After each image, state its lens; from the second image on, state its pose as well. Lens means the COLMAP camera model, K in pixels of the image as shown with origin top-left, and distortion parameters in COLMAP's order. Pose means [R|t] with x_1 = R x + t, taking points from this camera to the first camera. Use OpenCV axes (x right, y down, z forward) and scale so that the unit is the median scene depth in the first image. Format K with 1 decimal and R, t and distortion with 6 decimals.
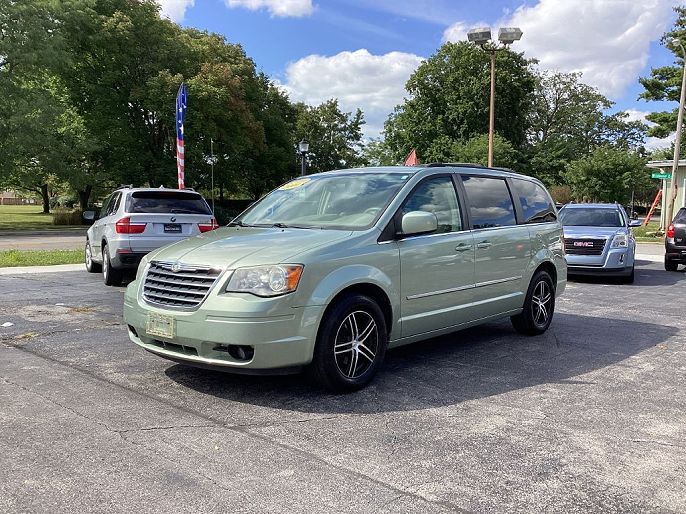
lens RADIAL K [[644.9, 0, 343.0], [0, 644.9, 257.0], [0, 0, 1]] dist [0.072118, -0.135810]
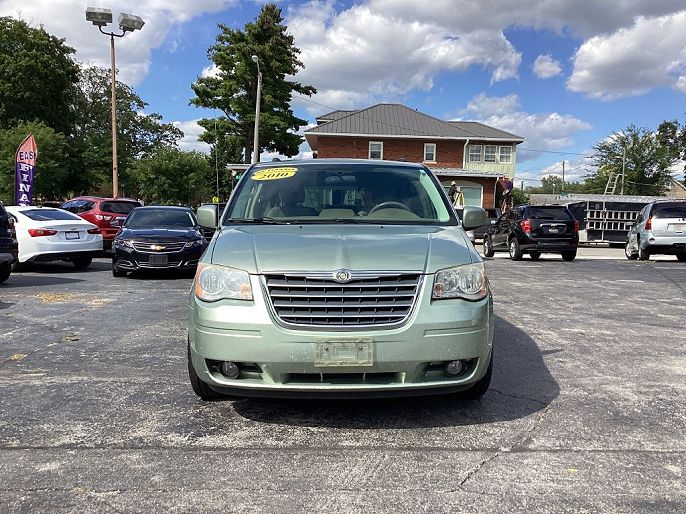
lens RADIAL K [[644.9, 0, 343.0], [0, 644.9, 257.0], [0, 0, 1]] dist [0.072118, -0.135810]
pose [[0.723418, -0.047011, 0.688808, -0.116298], [0.045136, 0.998765, 0.020762, -0.003380], [-0.688933, 0.016070, 0.724647, 0.064839]]
